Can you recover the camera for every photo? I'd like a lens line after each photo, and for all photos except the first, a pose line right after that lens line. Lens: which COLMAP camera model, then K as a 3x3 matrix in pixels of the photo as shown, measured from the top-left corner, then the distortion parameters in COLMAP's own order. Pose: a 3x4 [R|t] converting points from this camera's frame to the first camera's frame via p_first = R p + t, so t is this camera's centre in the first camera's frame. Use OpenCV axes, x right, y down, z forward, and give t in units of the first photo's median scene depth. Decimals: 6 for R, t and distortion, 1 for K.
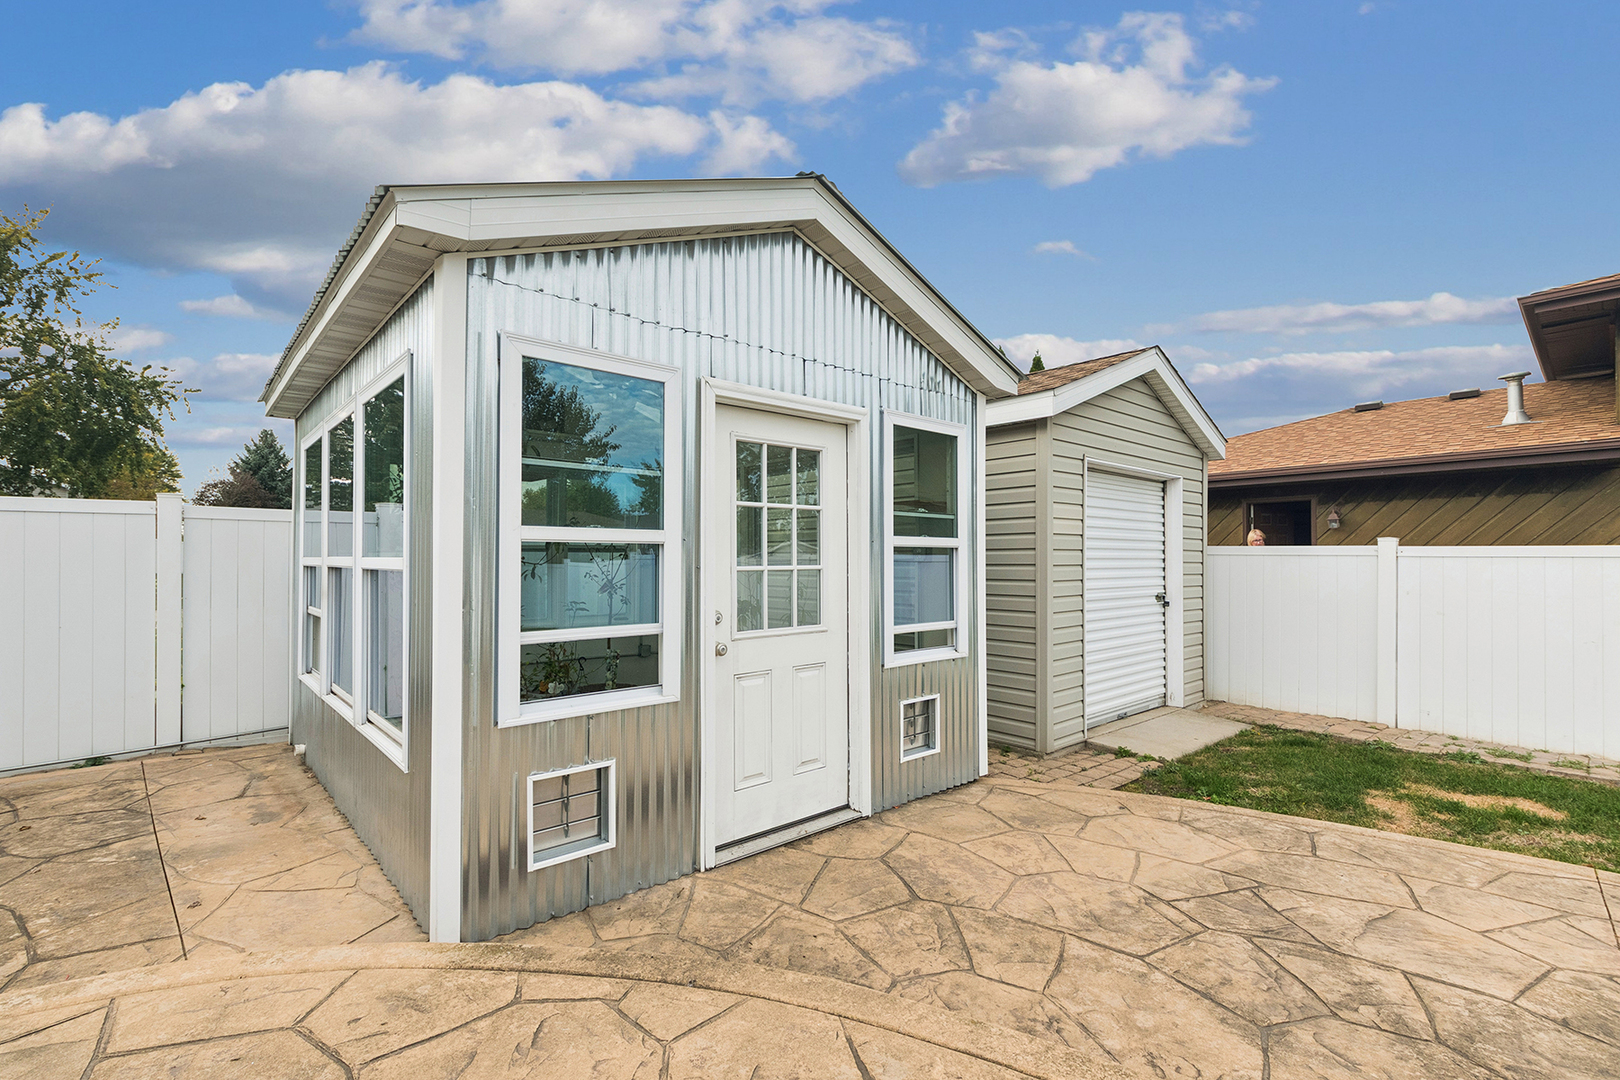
lens RADIAL K [[724.2, 0, 812.9], [0, 724.2, 543.8], [0, 0, 1]] dist [0.000073, 0.000865]
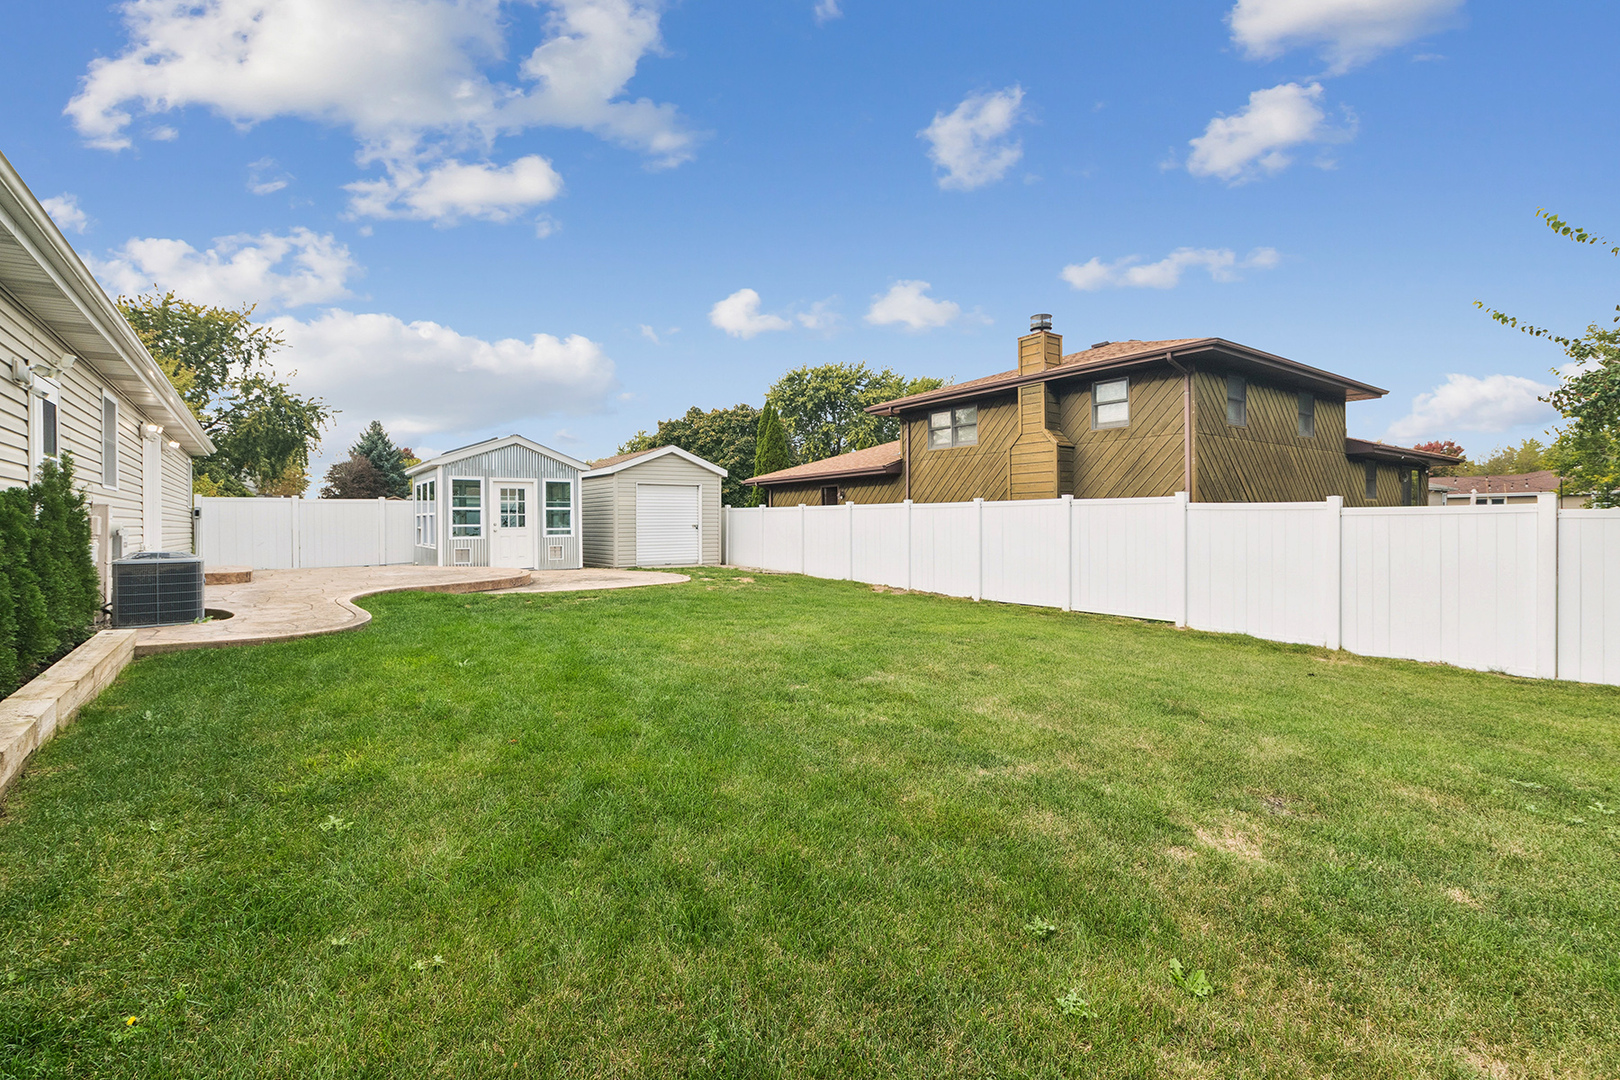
lens RADIAL K [[724.2, 0, 800.9], [0, 724.2, 514.6], [0, 0, 1]] dist [0.000073, 0.000865]
pose [[0.994104, -0.008700, -0.108084, 0.324713], [0.009945, 0.999890, 0.010985, 0.000108], [0.107976, -0.011996, 0.994081, -0.484939]]
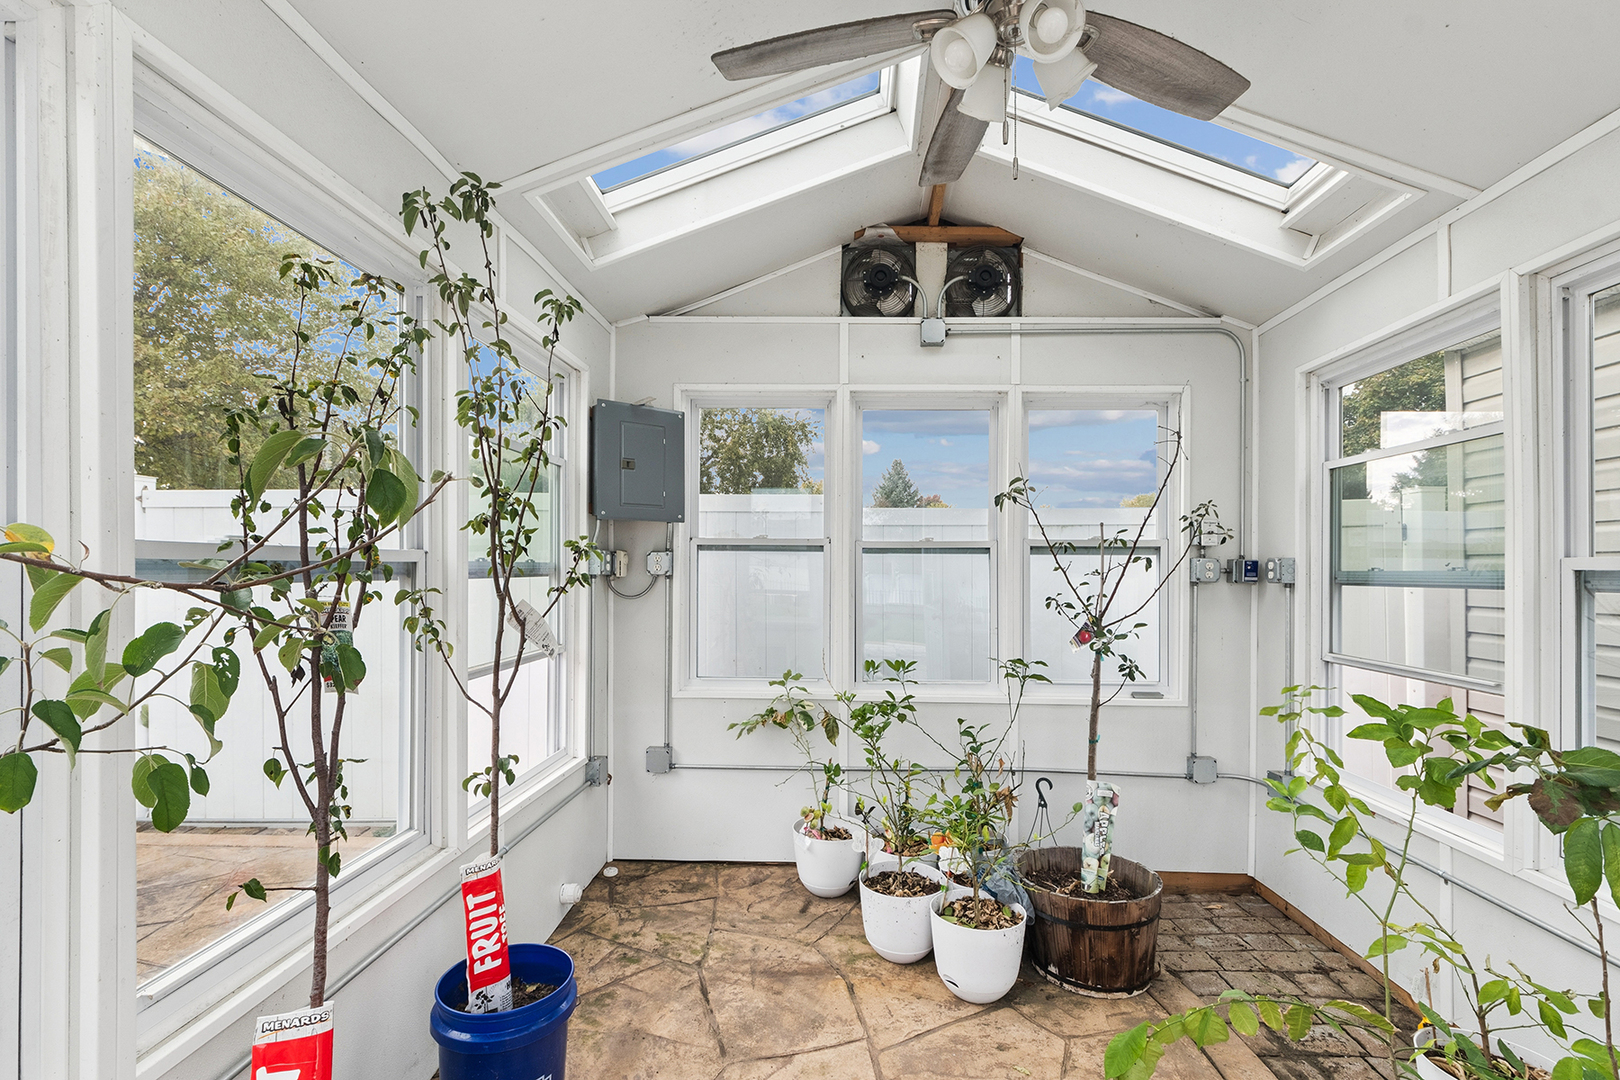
lens RADIAL K [[724.2, 0, 823.1], [0, 724.2, 566.1], [0, 0, 1]] dist [0.000073, 0.000865]
pose [[0.713200, 0.002346, -0.700956, -0.031938], [0.007538, 0.999911, 0.011015, 0.004785], [0.700920, -0.013140, 0.713119, 0.194825]]
